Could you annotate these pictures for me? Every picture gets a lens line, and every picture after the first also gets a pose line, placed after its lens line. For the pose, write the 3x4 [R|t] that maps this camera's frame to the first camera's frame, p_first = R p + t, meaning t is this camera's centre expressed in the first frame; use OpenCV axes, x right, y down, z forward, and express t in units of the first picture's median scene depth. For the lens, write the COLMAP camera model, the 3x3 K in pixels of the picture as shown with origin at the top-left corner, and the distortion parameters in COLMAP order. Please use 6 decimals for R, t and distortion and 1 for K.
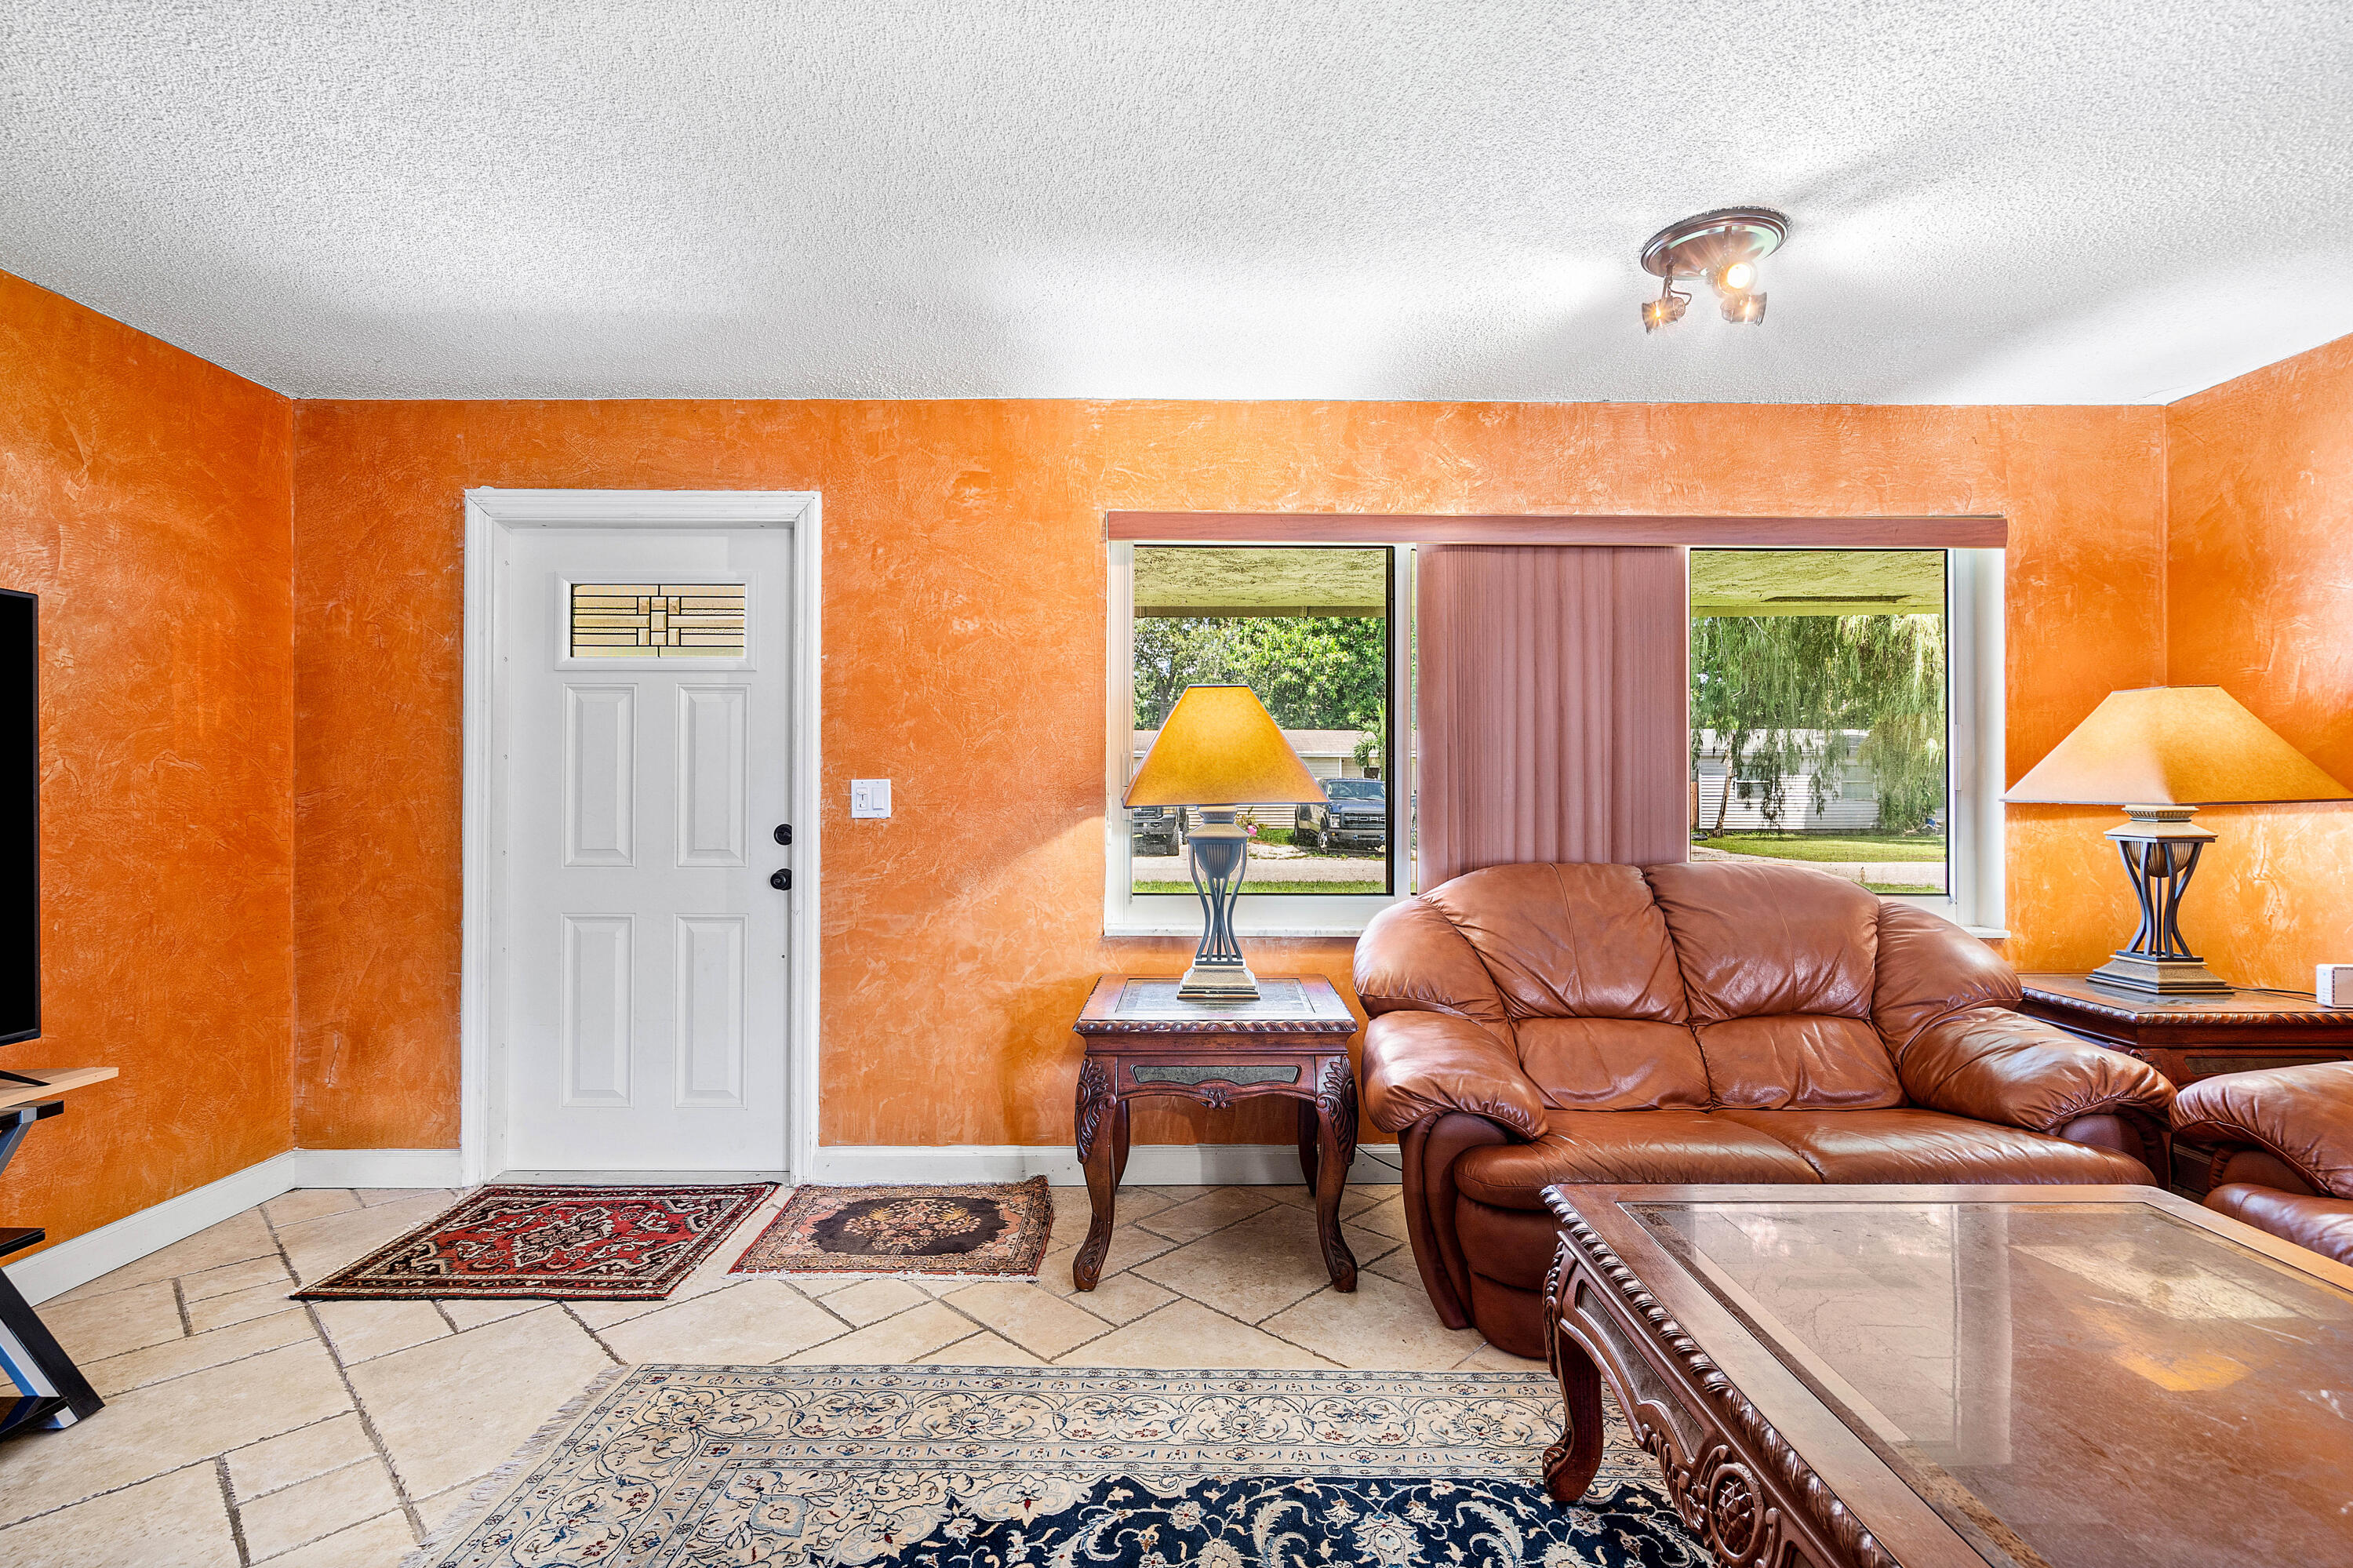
lens RADIAL K [[1104.6, 0, 1187.0], [0, 1104.6, 785.2], [0, 0, 1]] dist [-0.007877, 0.002302]
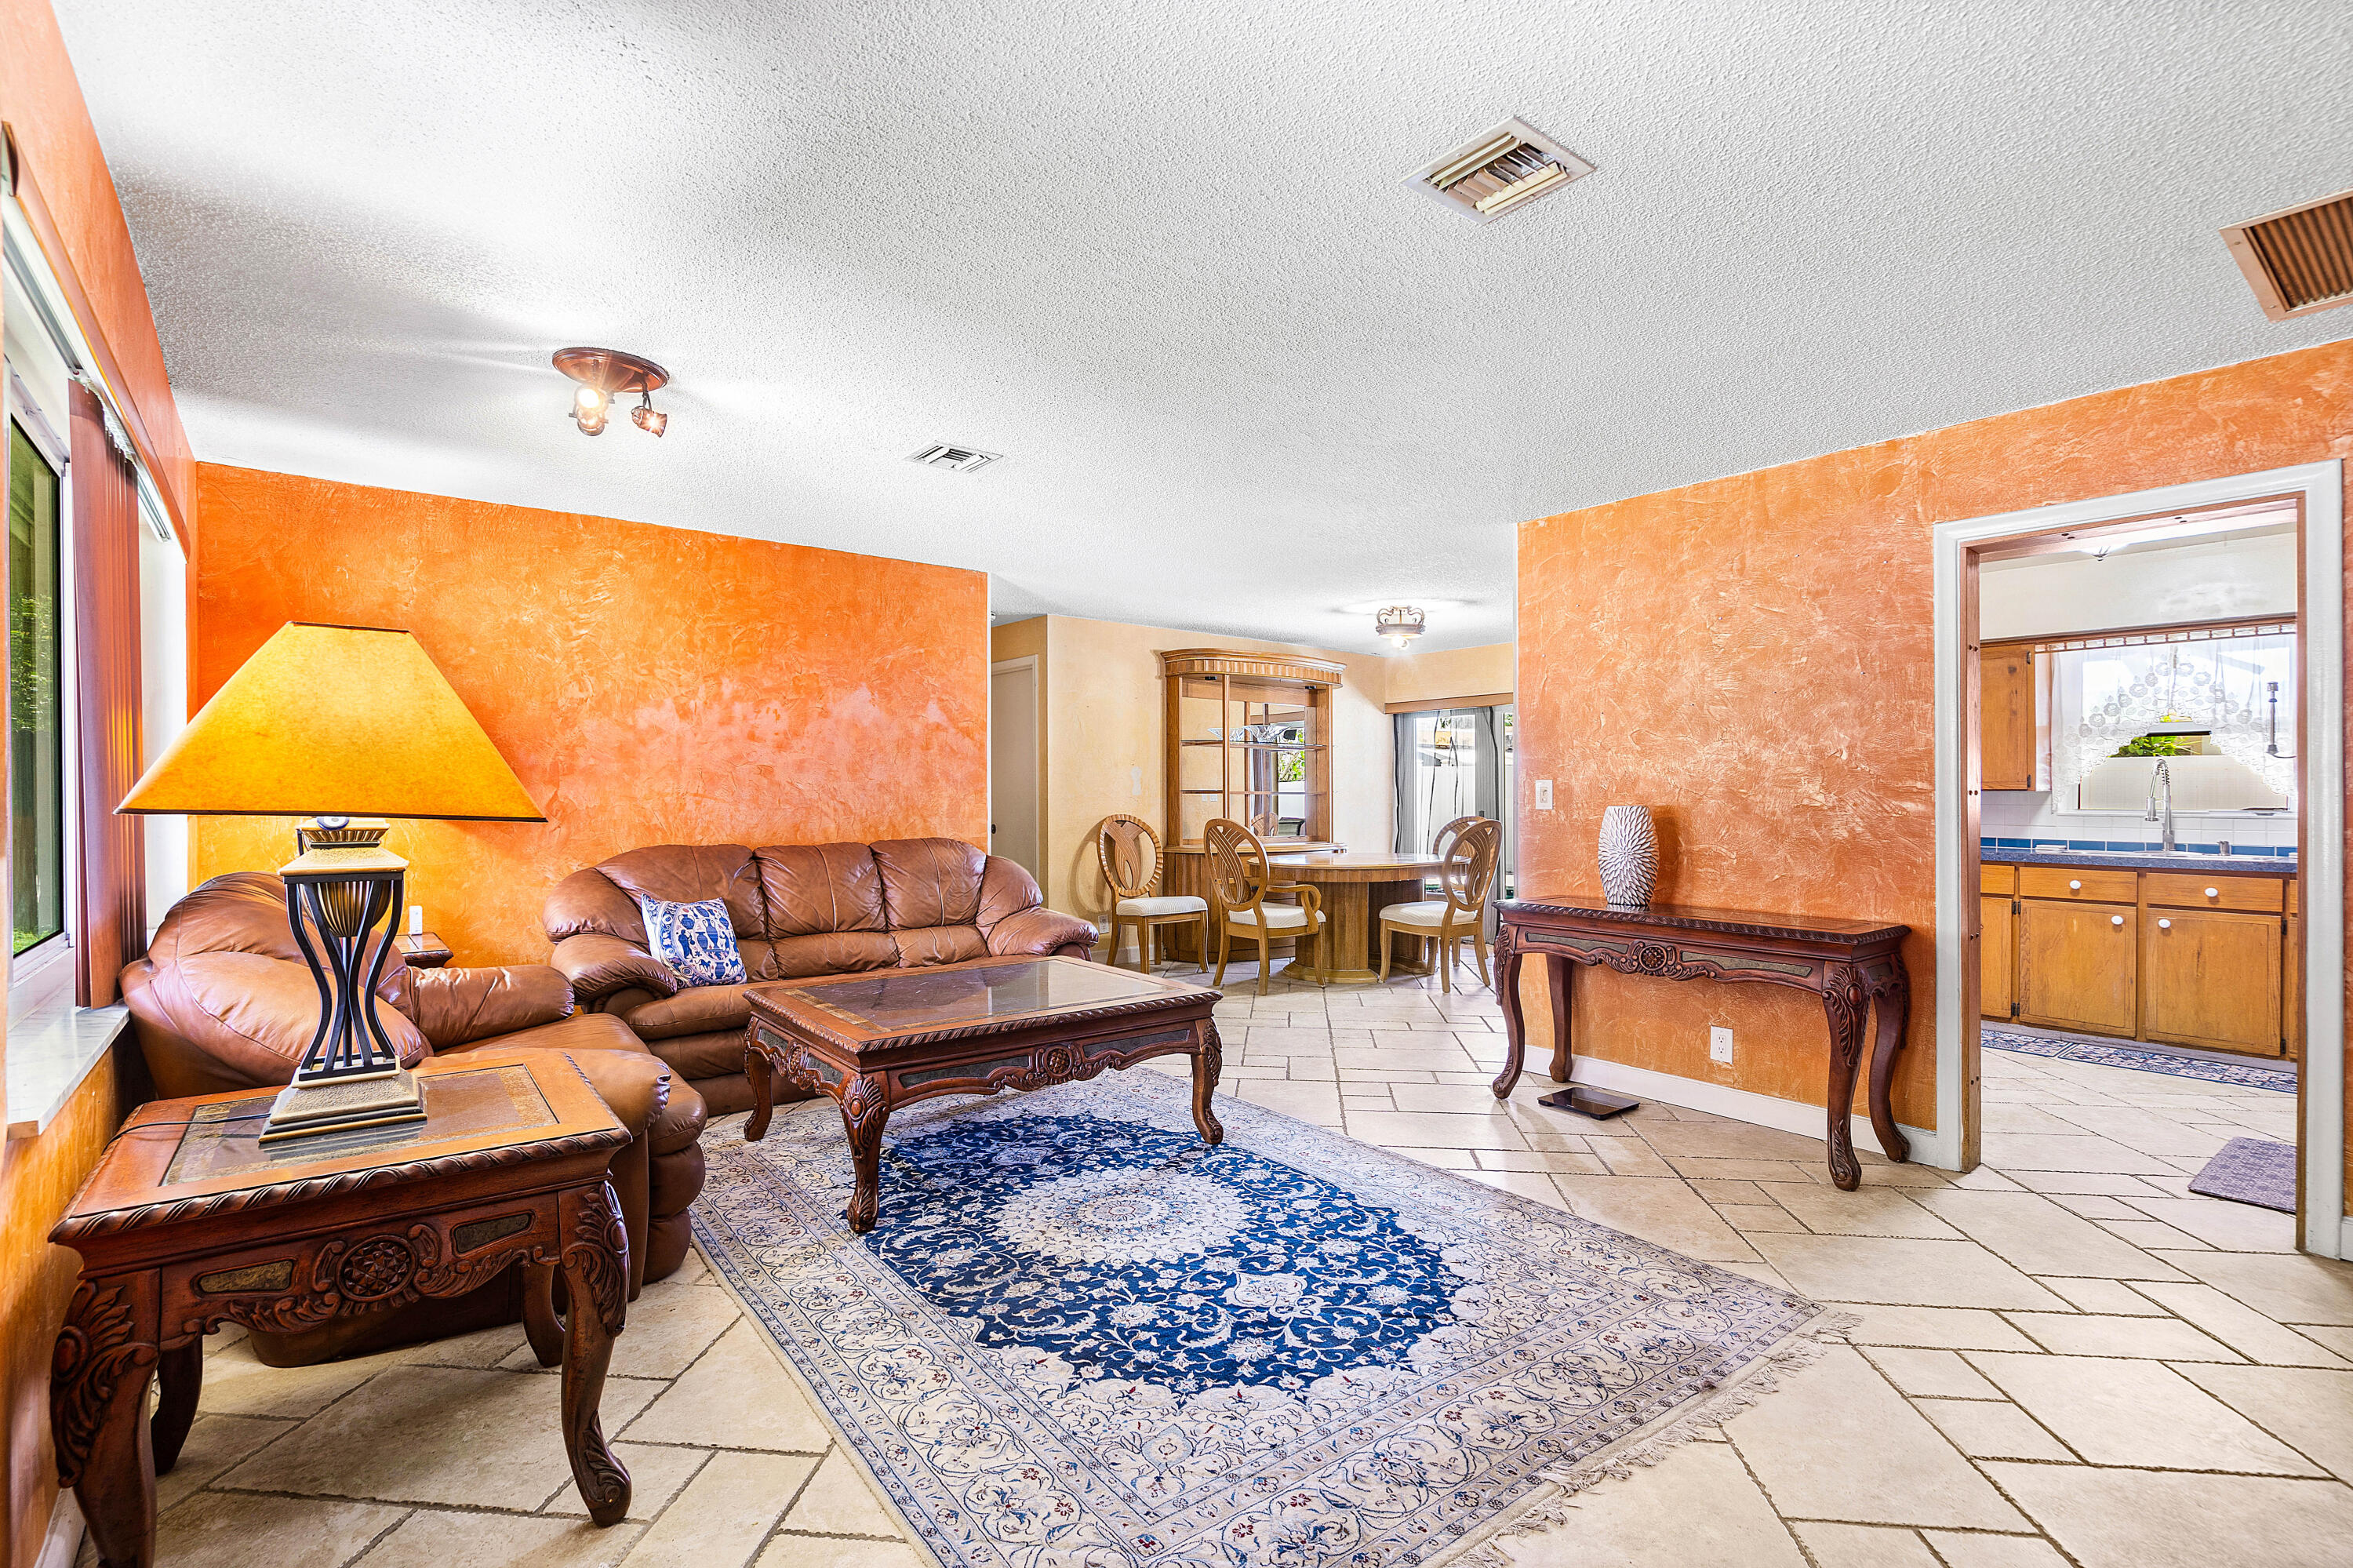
lens RADIAL K [[1104.6, 0, 1174.2], [0, 1104.6, 790.7], [0, 0, 1]] dist [-0.007877, 0.002302]
pose [[-0.617151, -0.001284, 0.786844, -1.218034], [-0.009171, 0.999942, -0.005561, 0.000462], [-0.786791, -0.010648, -0.617127, 1.643702]]
